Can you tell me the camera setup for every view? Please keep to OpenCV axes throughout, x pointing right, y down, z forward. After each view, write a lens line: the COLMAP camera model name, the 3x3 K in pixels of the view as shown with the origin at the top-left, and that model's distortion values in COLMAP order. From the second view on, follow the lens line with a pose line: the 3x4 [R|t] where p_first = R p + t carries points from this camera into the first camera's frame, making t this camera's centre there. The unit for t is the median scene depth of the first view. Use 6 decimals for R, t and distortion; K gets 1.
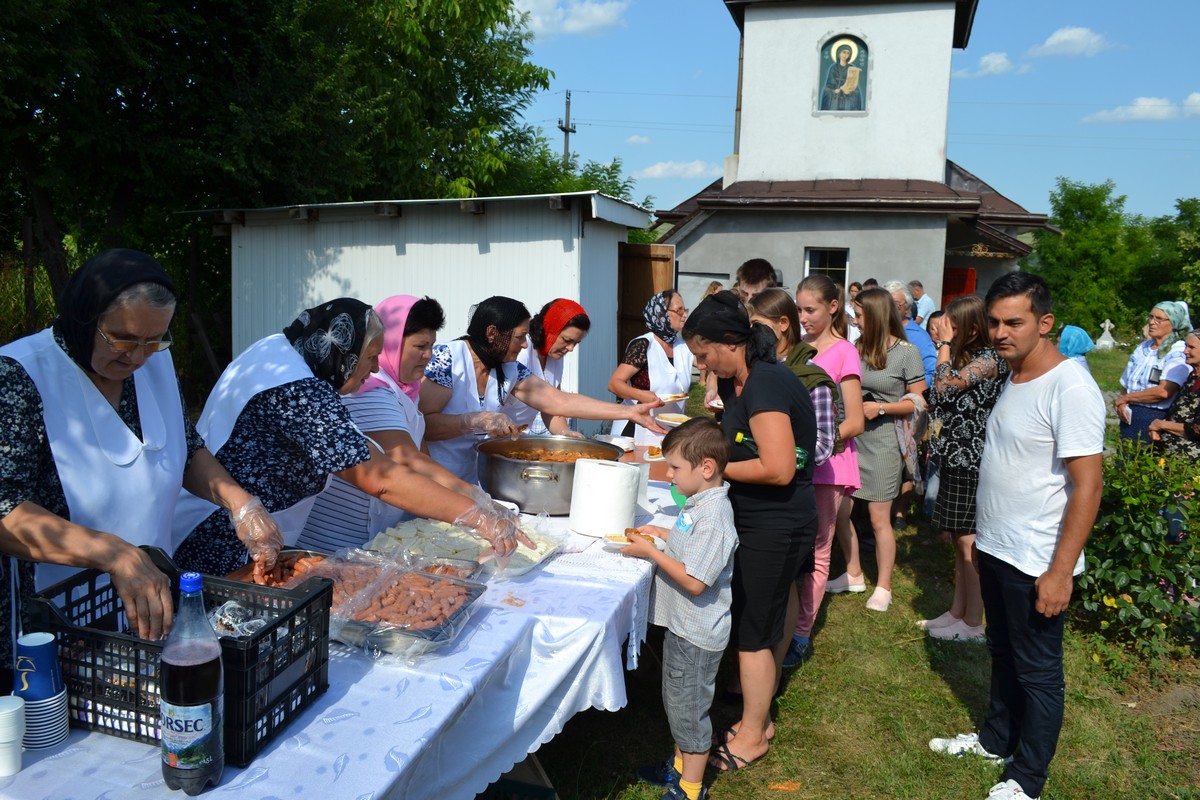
lens RADIAL K [[966.7, 0, 600.0], [0, 966.7, 400.0], [0, 0, 1]] dist [-0.083323, 0.010306]
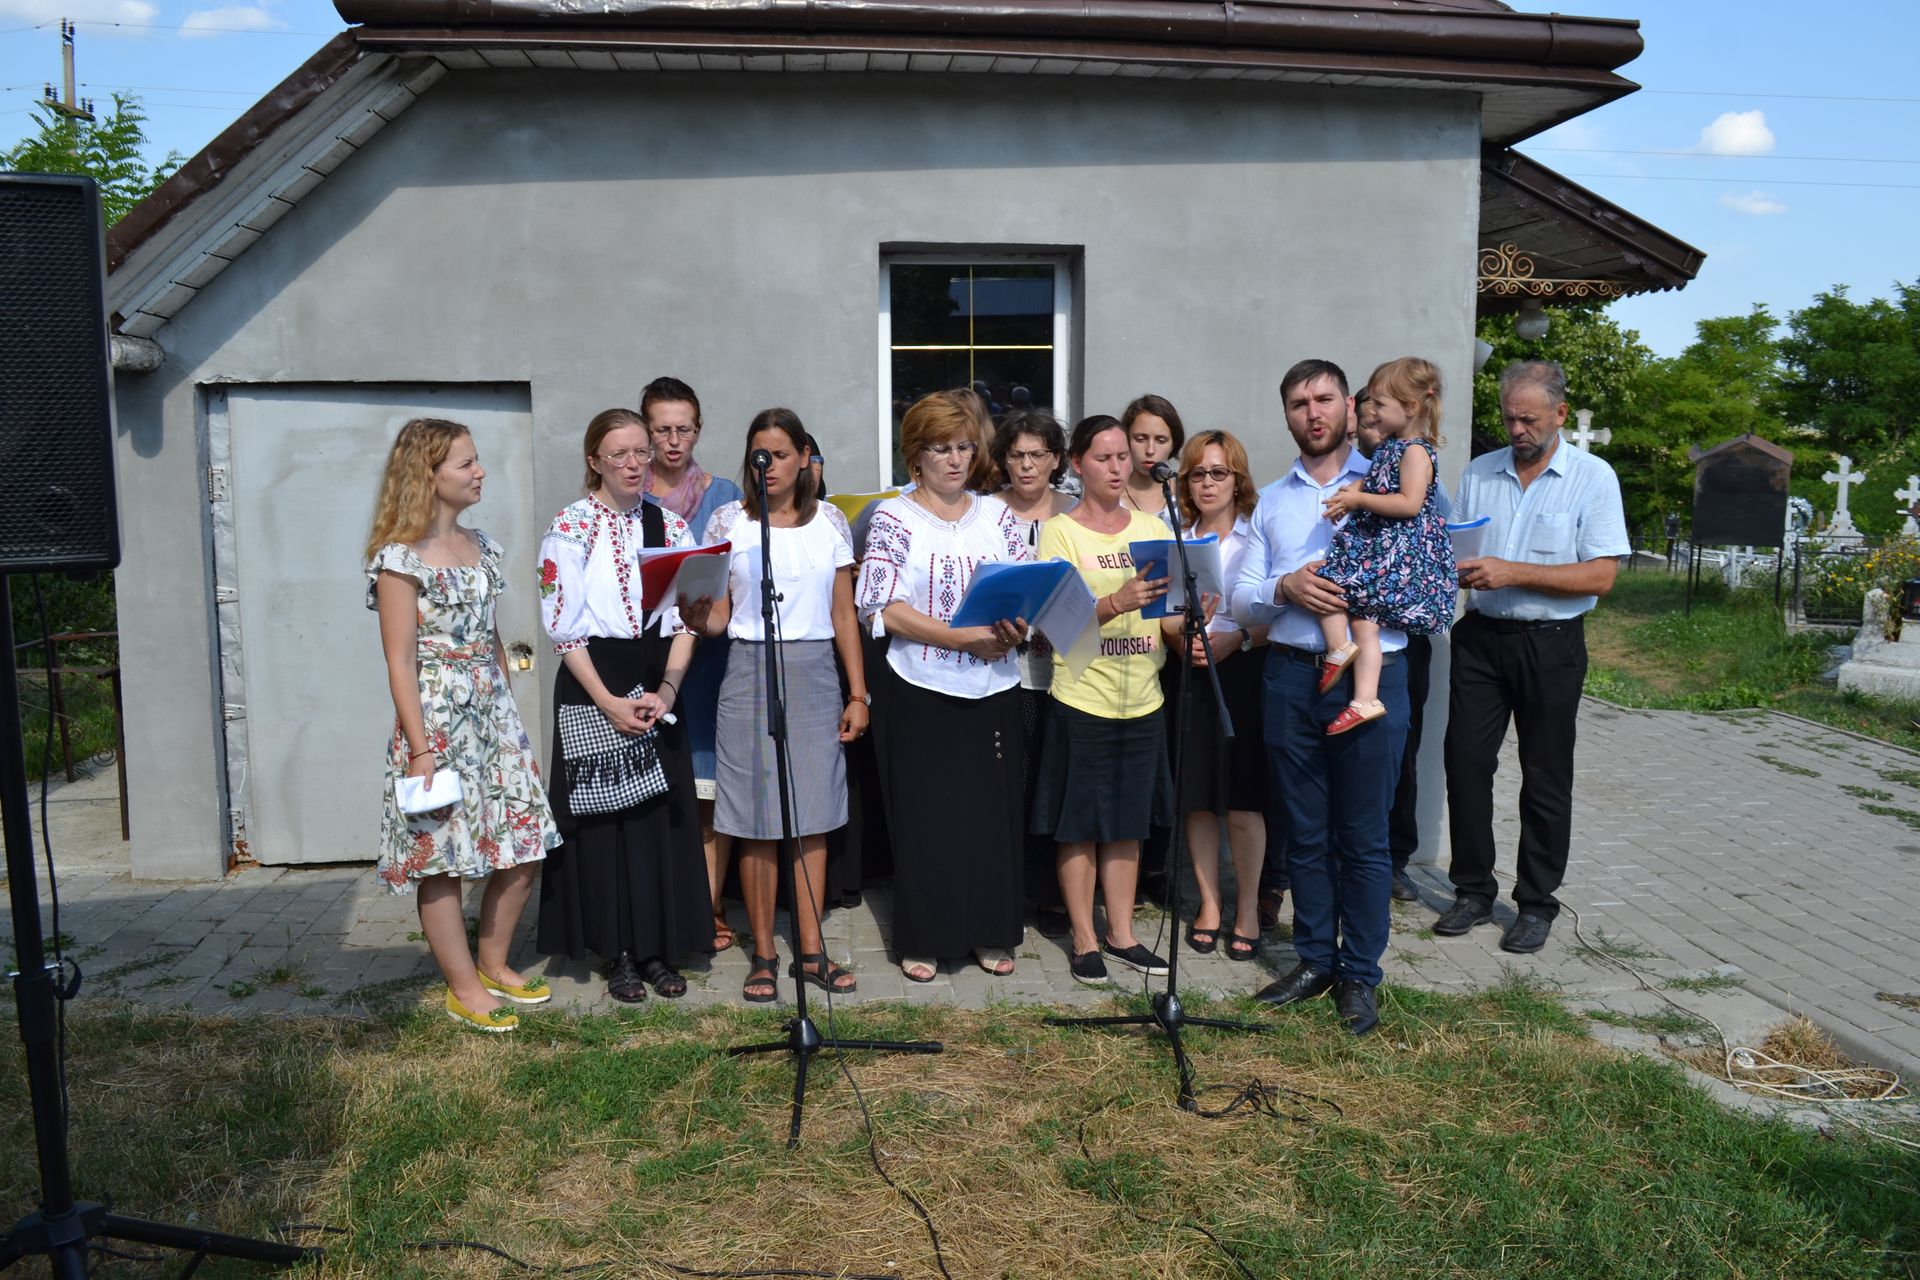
lens RADIAL K [[1533.5, 0, 960.0], [0, 1533.5, 640.0], [0, 0, 1]] dist [-0.078439, 0.008587]
pose [[0.902756, -0.084923, 0.421686, 0.078205], [0.083678, 0.996261, 0.021494, -0.077704], [-0.421935, 0.015882, 0.906487, 0.693814]]
